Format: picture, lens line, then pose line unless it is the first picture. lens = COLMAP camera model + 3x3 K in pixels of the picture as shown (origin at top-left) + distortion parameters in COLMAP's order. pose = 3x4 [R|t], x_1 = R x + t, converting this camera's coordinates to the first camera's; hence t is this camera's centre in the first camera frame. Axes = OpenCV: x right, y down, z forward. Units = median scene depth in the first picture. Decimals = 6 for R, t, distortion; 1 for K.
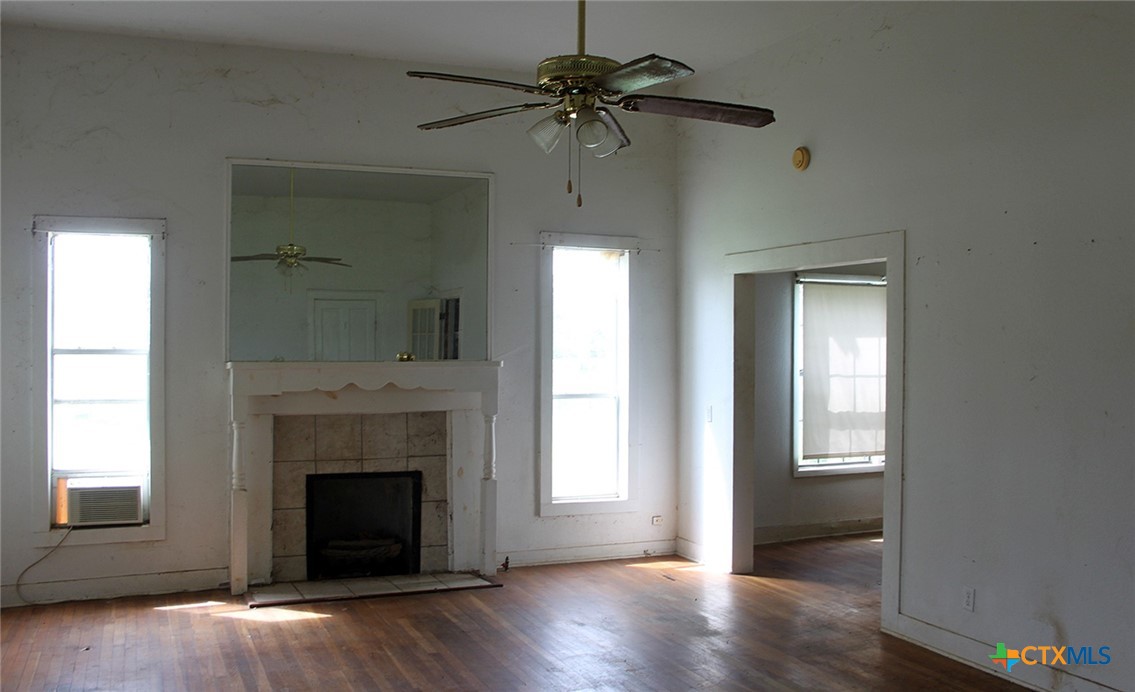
lens RADIAL K [[1080.9, 0, 567.5], [0, 1080.9, 346.0], [0, 0, 1]] dist [-0.114601, 0.176082]
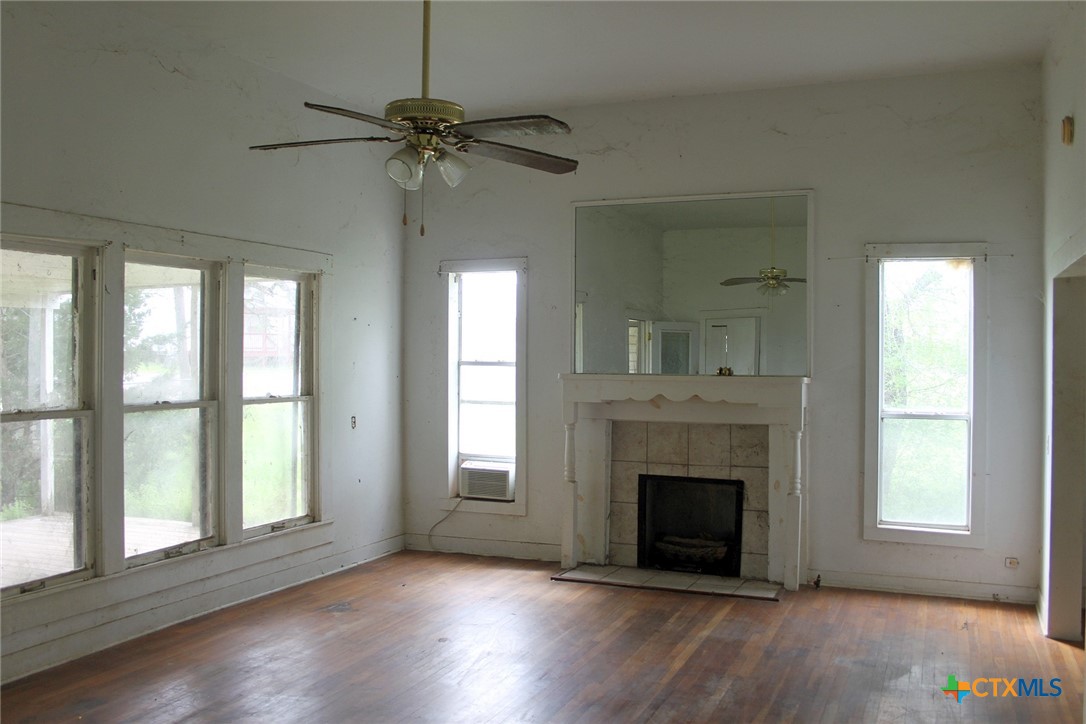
lens RADIAL K [[973.8, 0, 543.0], [0, 973.8, 362.0], [0, 0, 1]] dist [-0.110981, 0.106100]
pose [[0.705954, 0.009606, -0.708193, 0.396019], [-0.007522, 0.999953, 0.006065, -0.003807], [0.708218, 0.001045, 0.705993, 0.197113]]
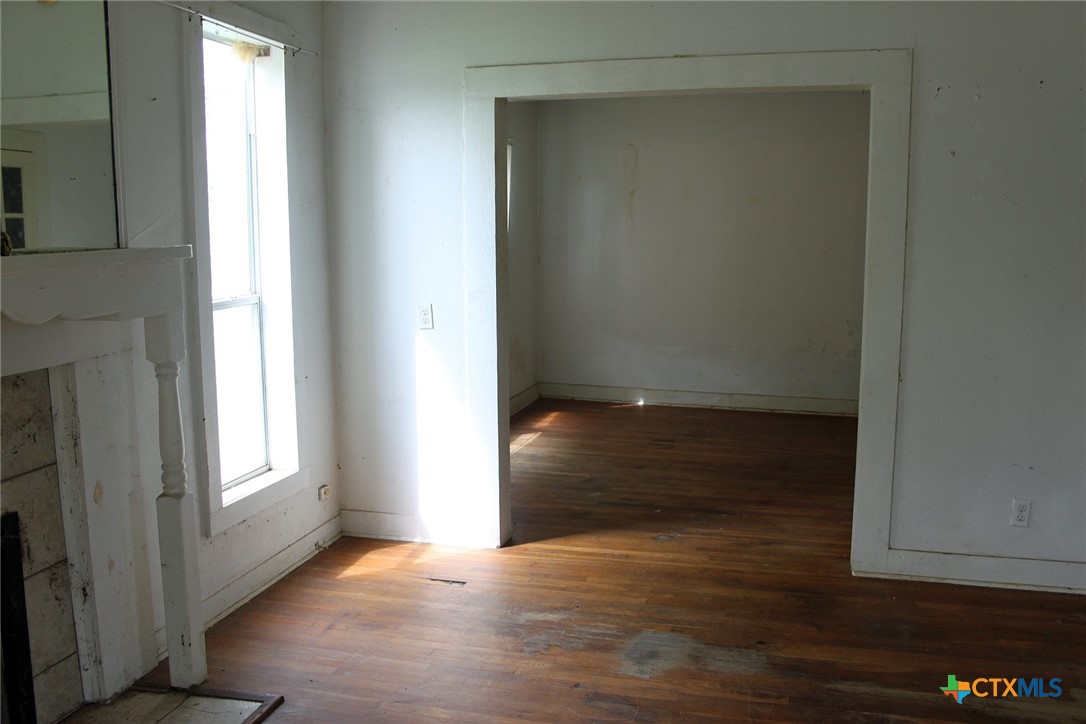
lens RADIAL K [[973.8, 0, 543.0], [0, 973.8, 362.0], [0, 0, 1]] dist [-0.110981, 0.106100]
pose [[0.610102, -0.126282, 0.782194, -0.298047], [0.014392, 0.988820, 0.148416, 0.004120], [-0.792192, -0.079292, 0.605099, 0.613814]]
